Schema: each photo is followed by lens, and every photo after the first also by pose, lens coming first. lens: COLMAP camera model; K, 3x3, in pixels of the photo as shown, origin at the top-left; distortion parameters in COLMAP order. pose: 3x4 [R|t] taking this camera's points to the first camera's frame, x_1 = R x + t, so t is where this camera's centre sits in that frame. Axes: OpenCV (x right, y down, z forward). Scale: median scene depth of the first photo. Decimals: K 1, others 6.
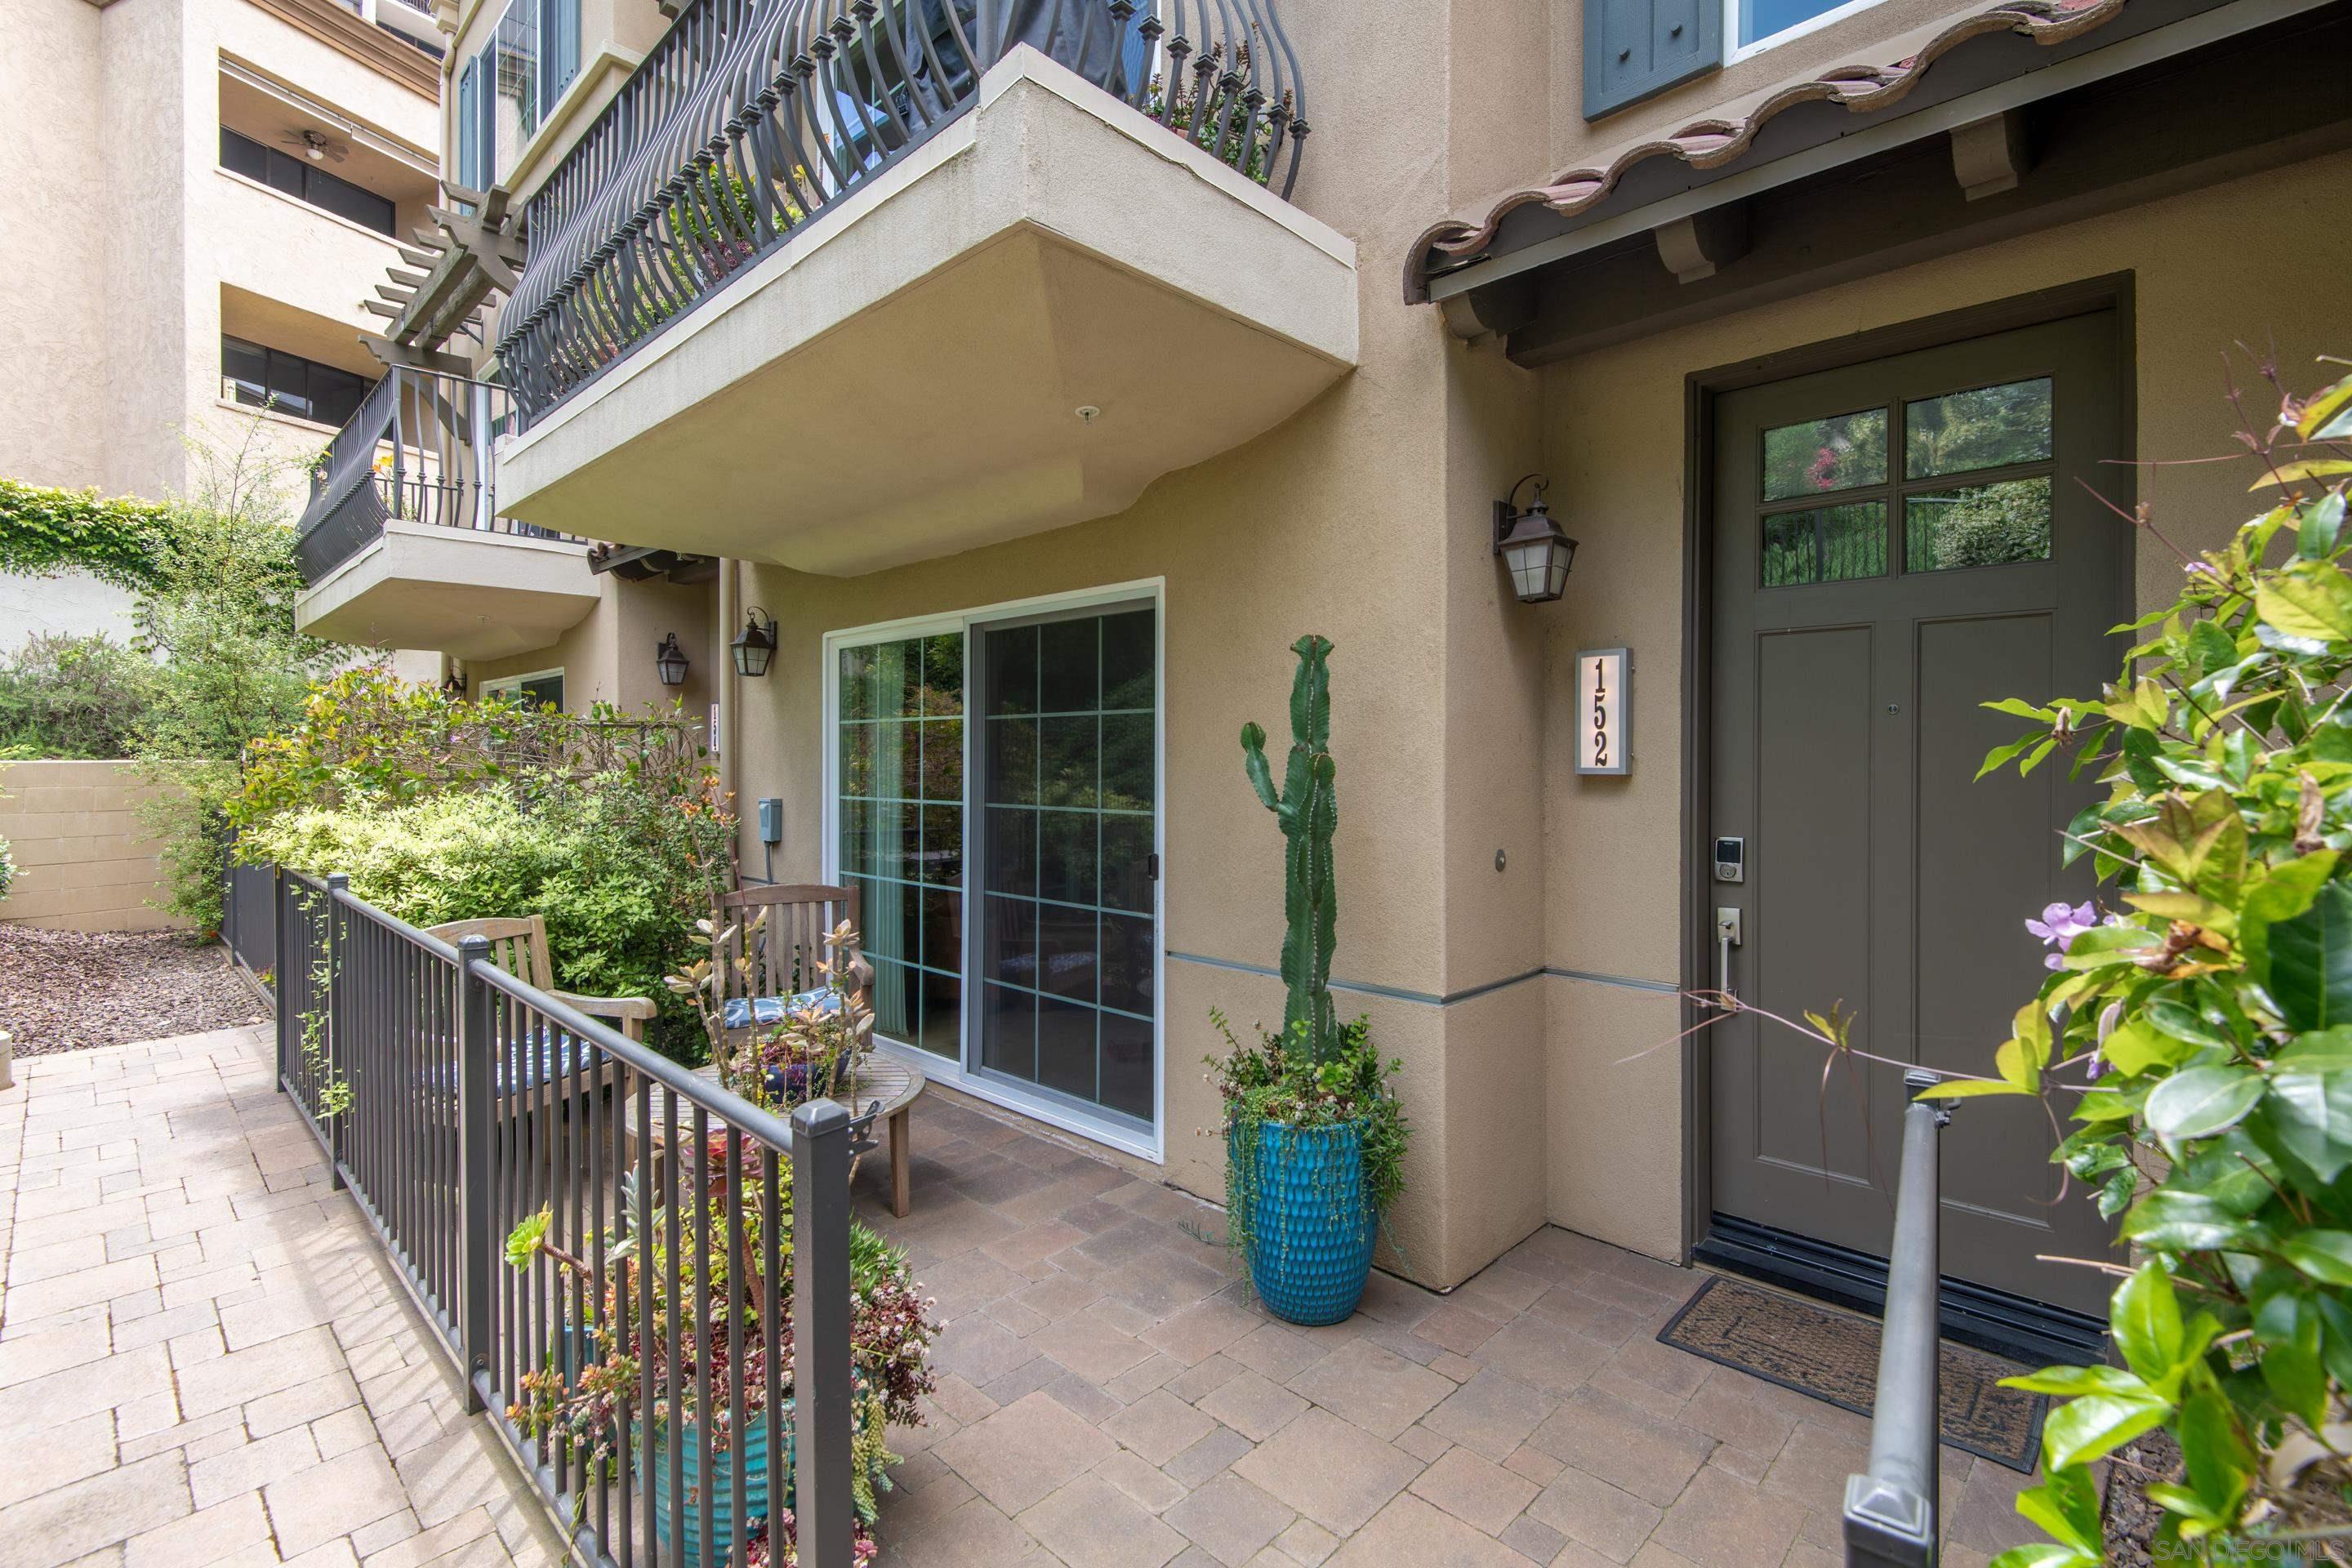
lens RADIAL K [[1044.1, 0, 1172.5], [0, 1044.1, 768.6], [0, 0, 1]] dist [-0.004968, -0.002506]
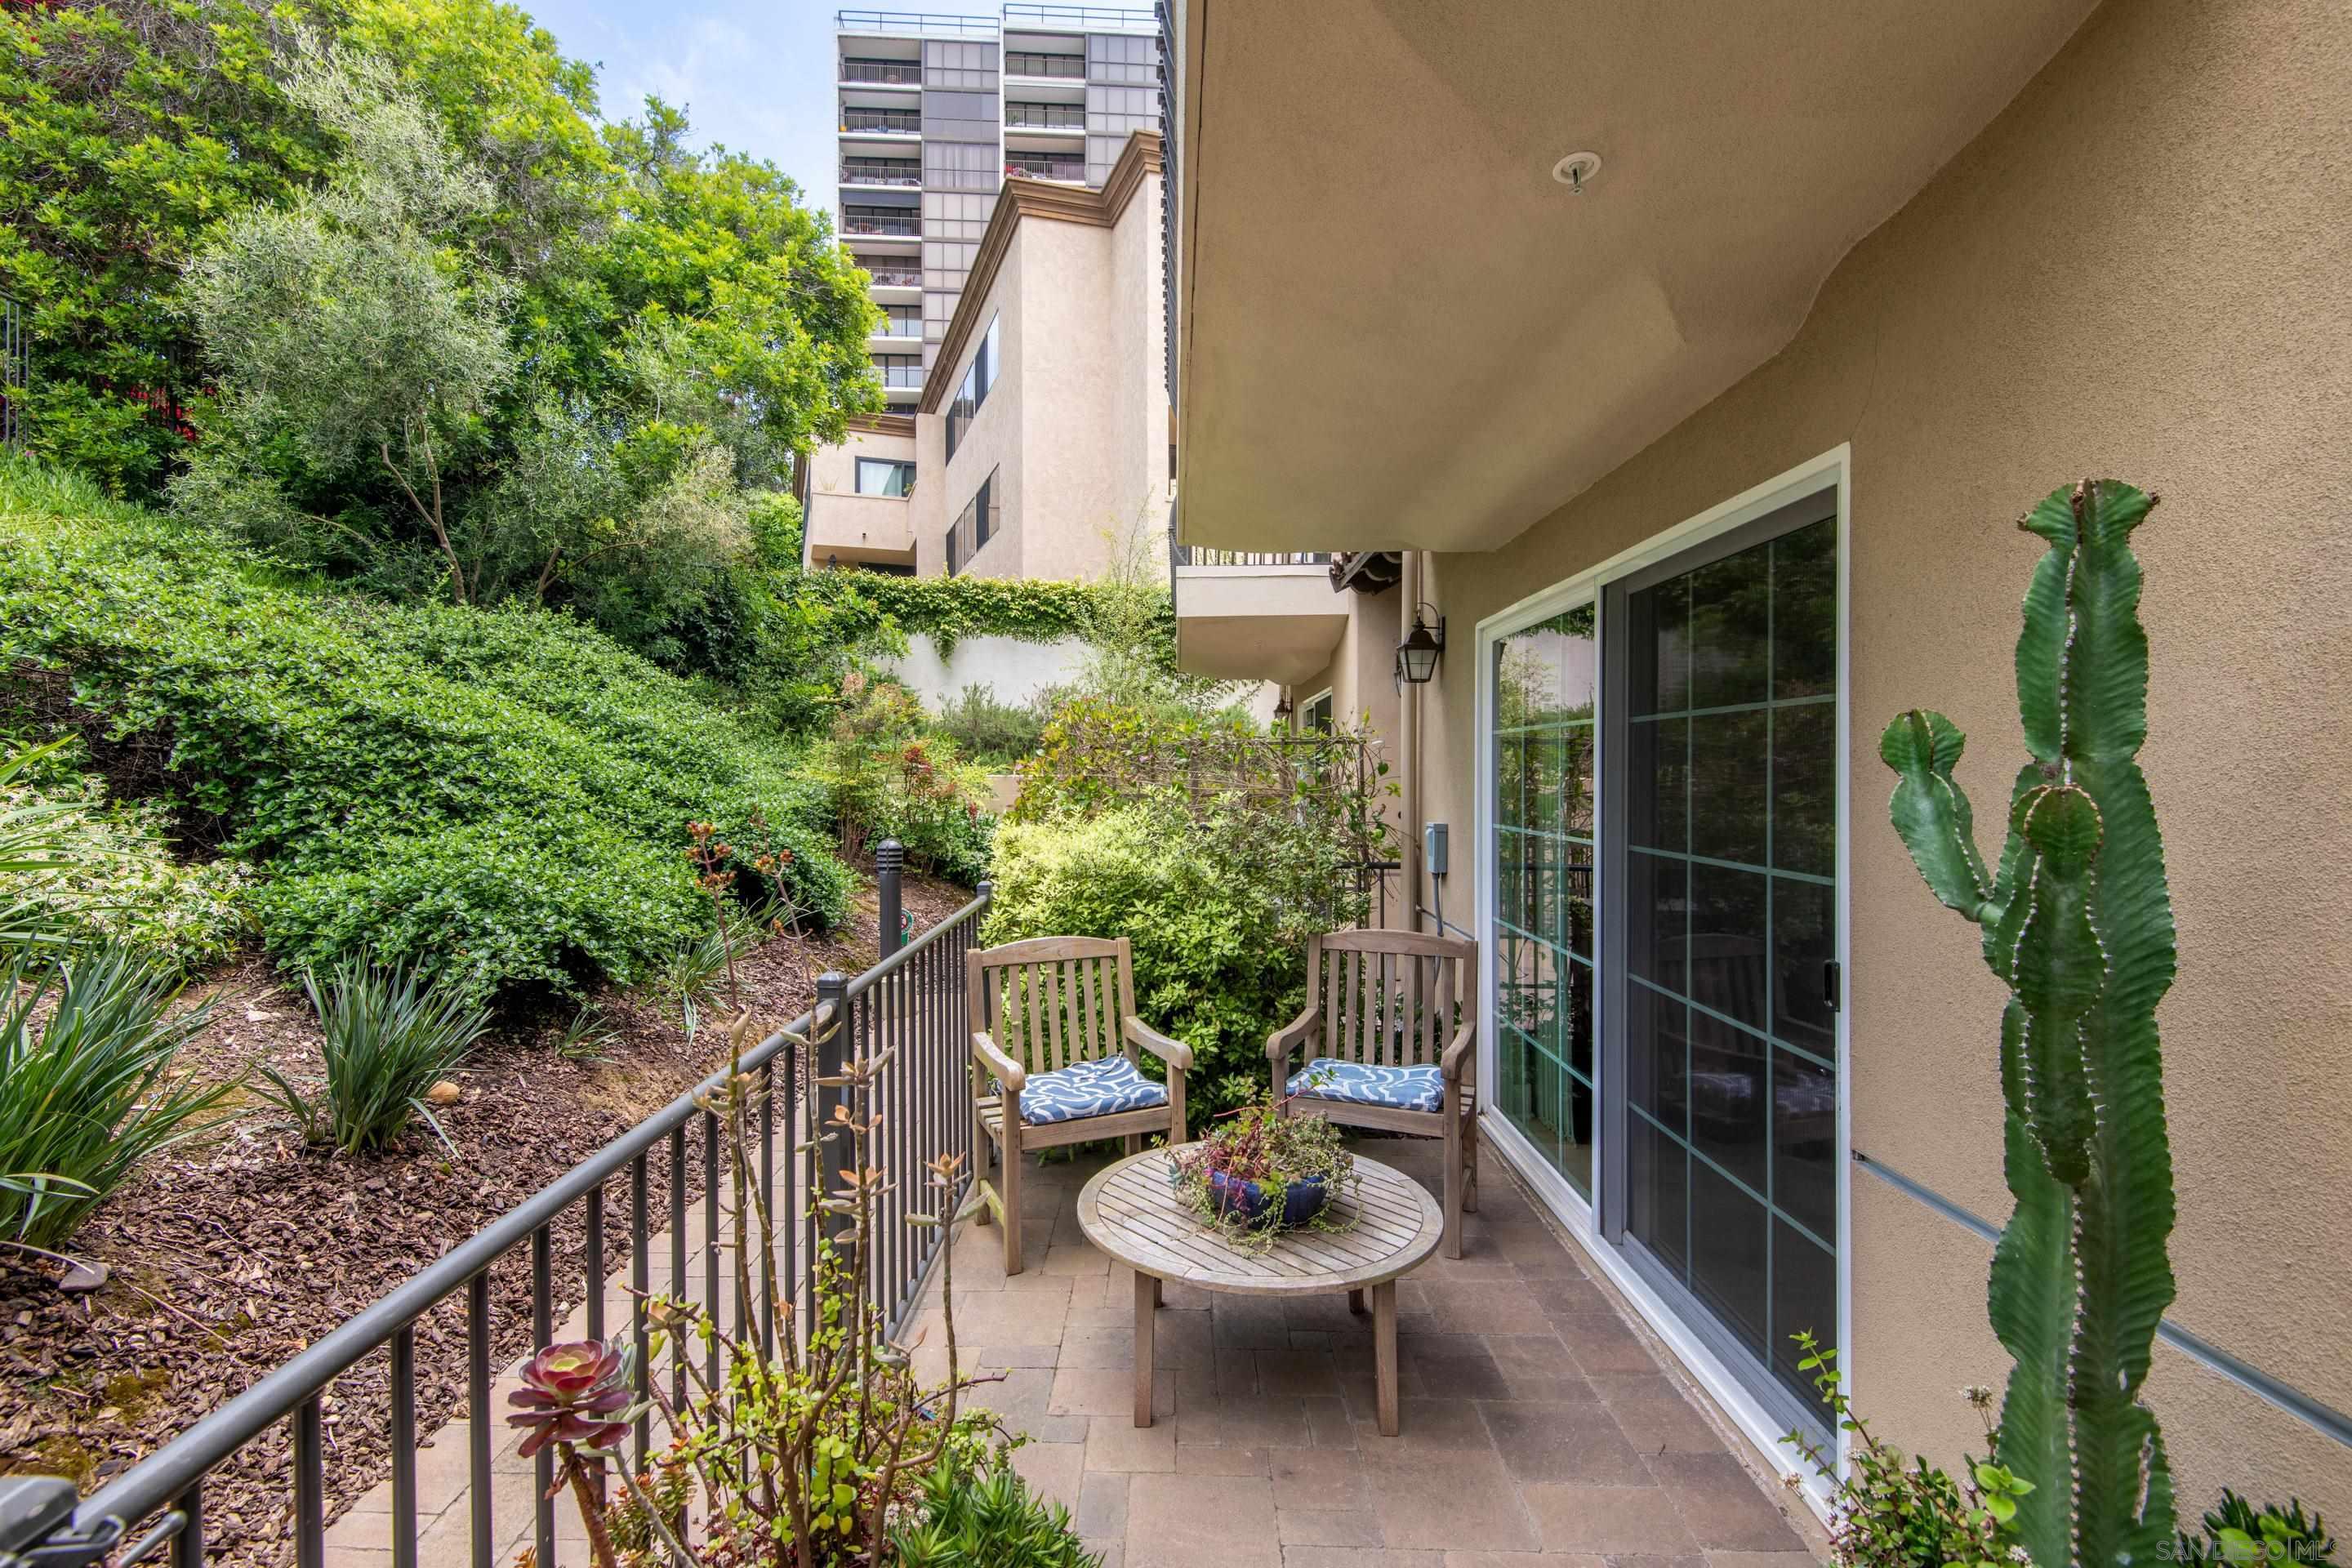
lens RADIAL K [[1044.1, 0, 1152.3], [0, 1044.1, 774.8], [0, 0, 1]] dist [-0.004968, -0.002506]
pose [[0.662170, 0.003127, -0.749347, 0.153568], [-0.008141, 0.999962, -0.003021, -0.011052], [0.749310, 0.008101, 0.662170, 0.381110]]
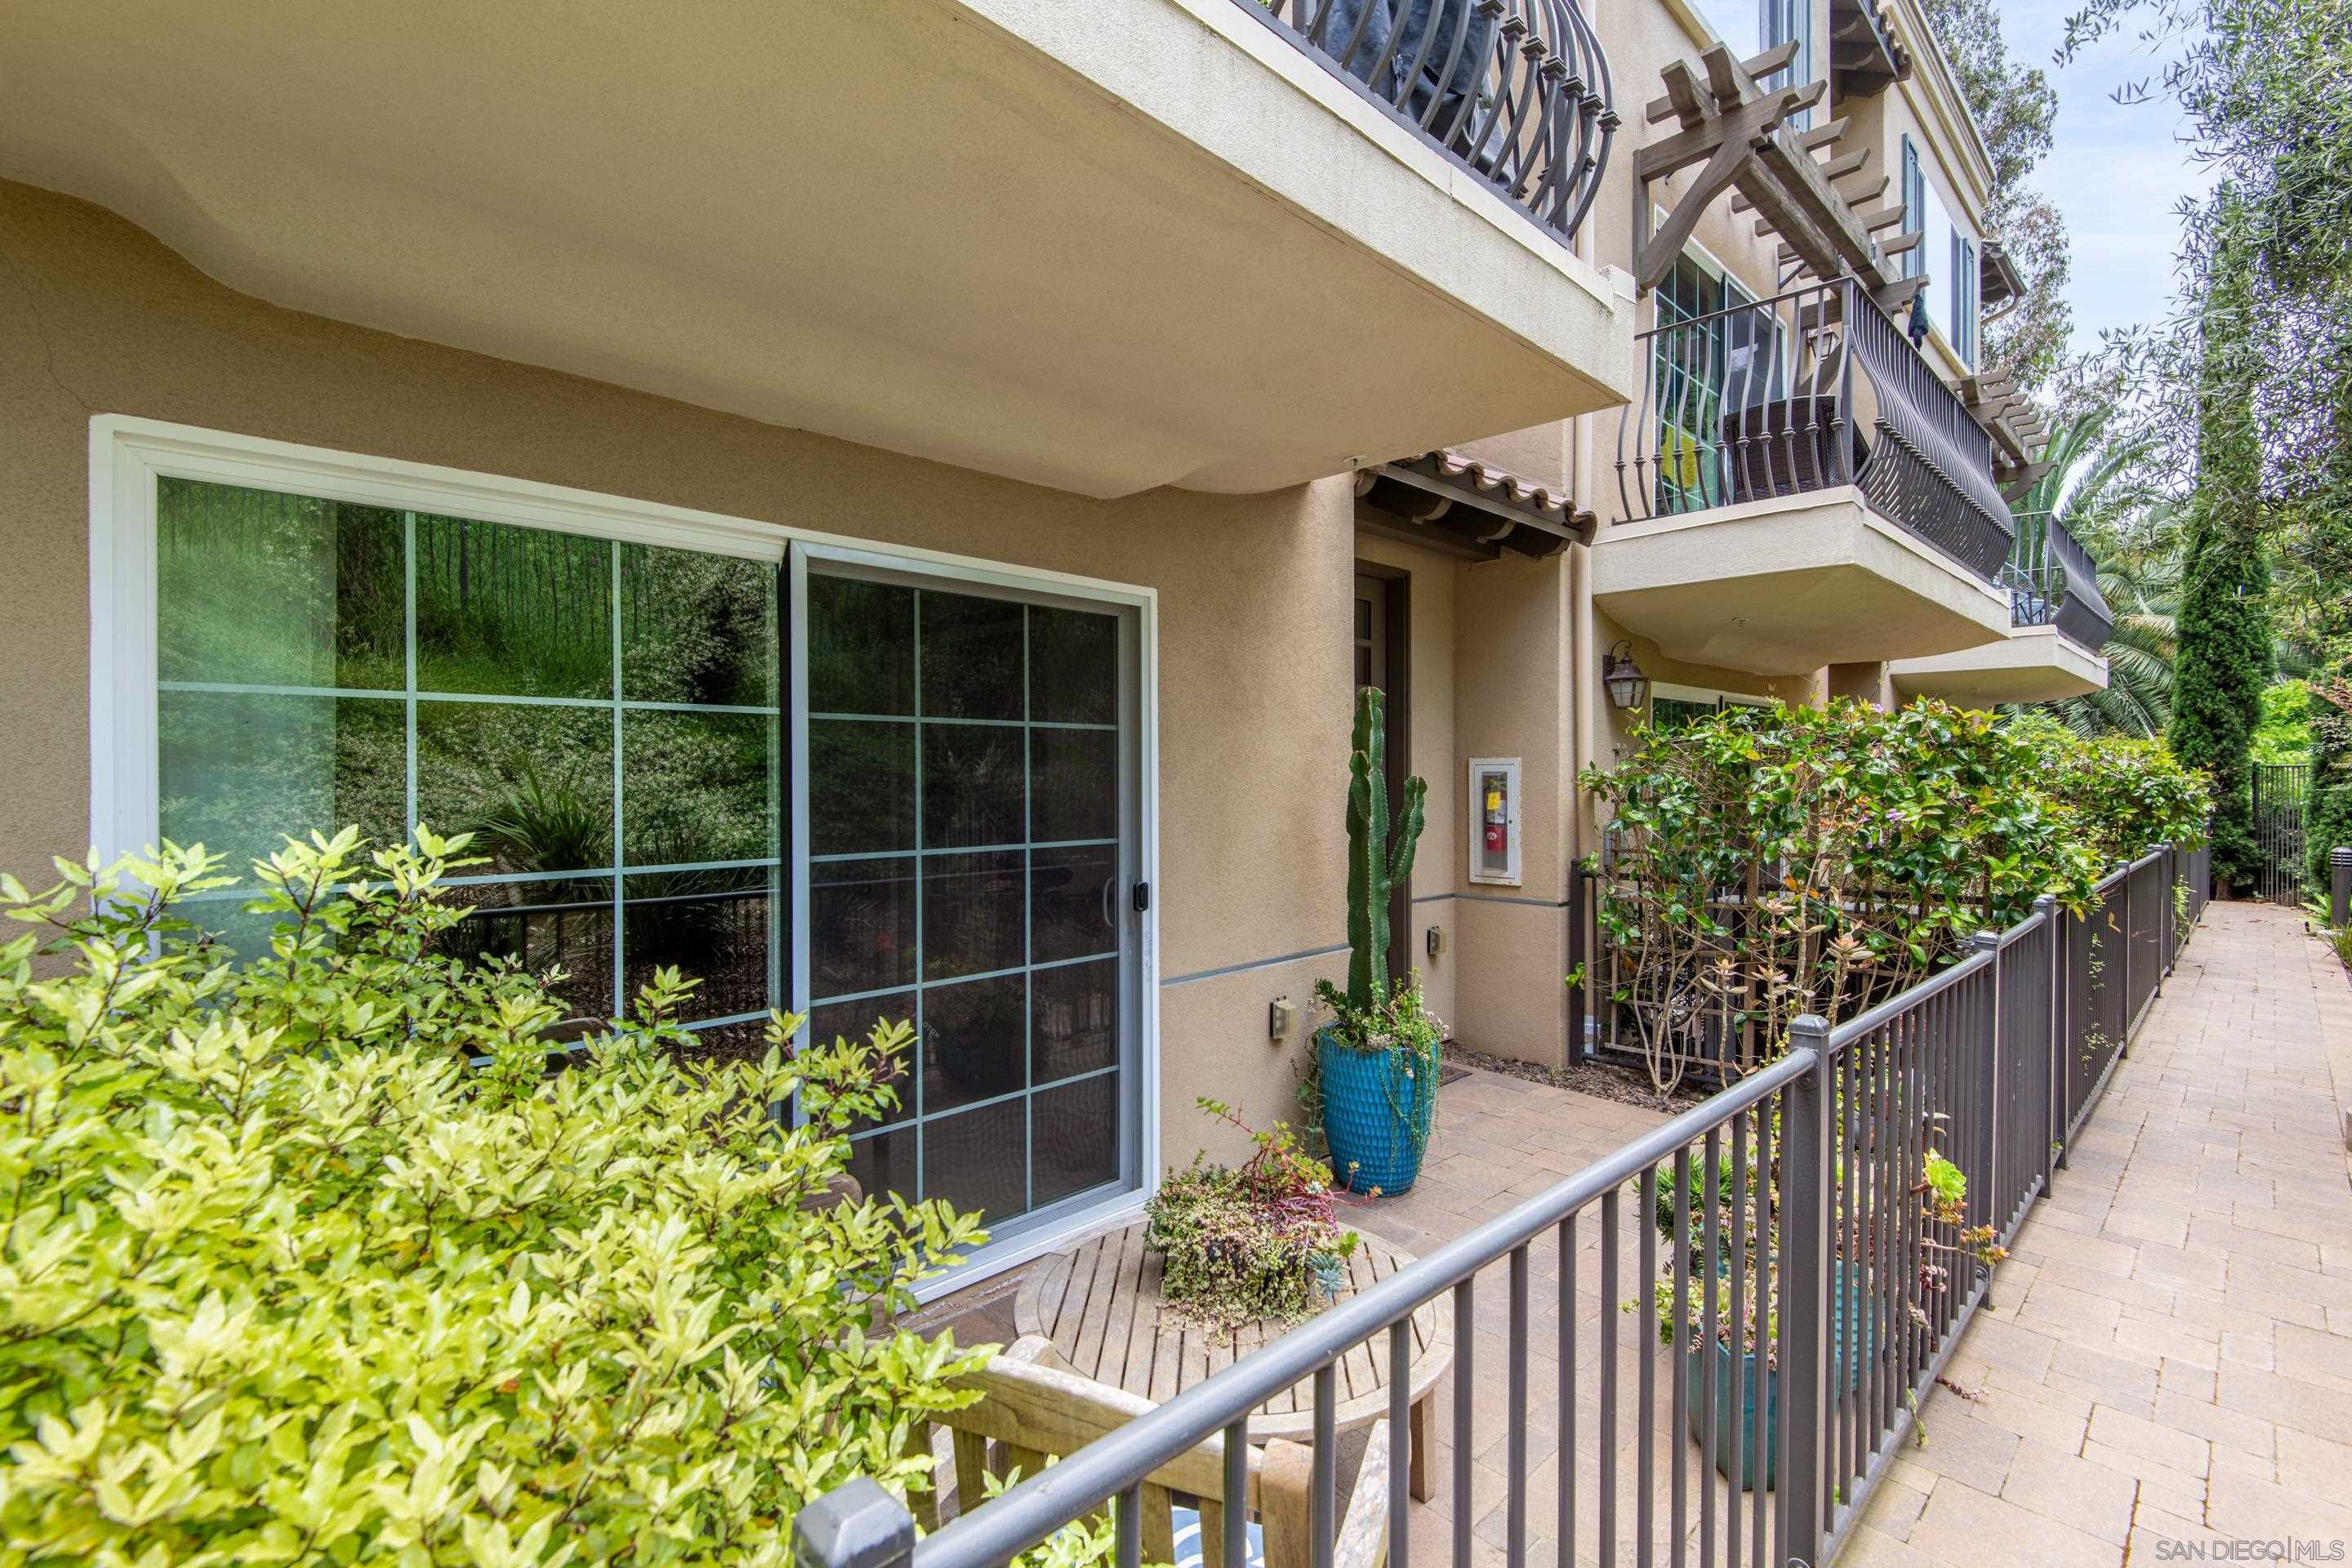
lens RADIAL K [[1044.1, 0, 1180.6], [0, 1044.1, 794.9], [0, 0, 1]] dist [-0.004968, -0.002506]
pose [[0.043834, -0.020741, 0.998823, -0.954766], [0.004216, 0.999779, 0.020576, -0.016682], [-0.999030, 0.003309, 0.043912, 0.928632]]
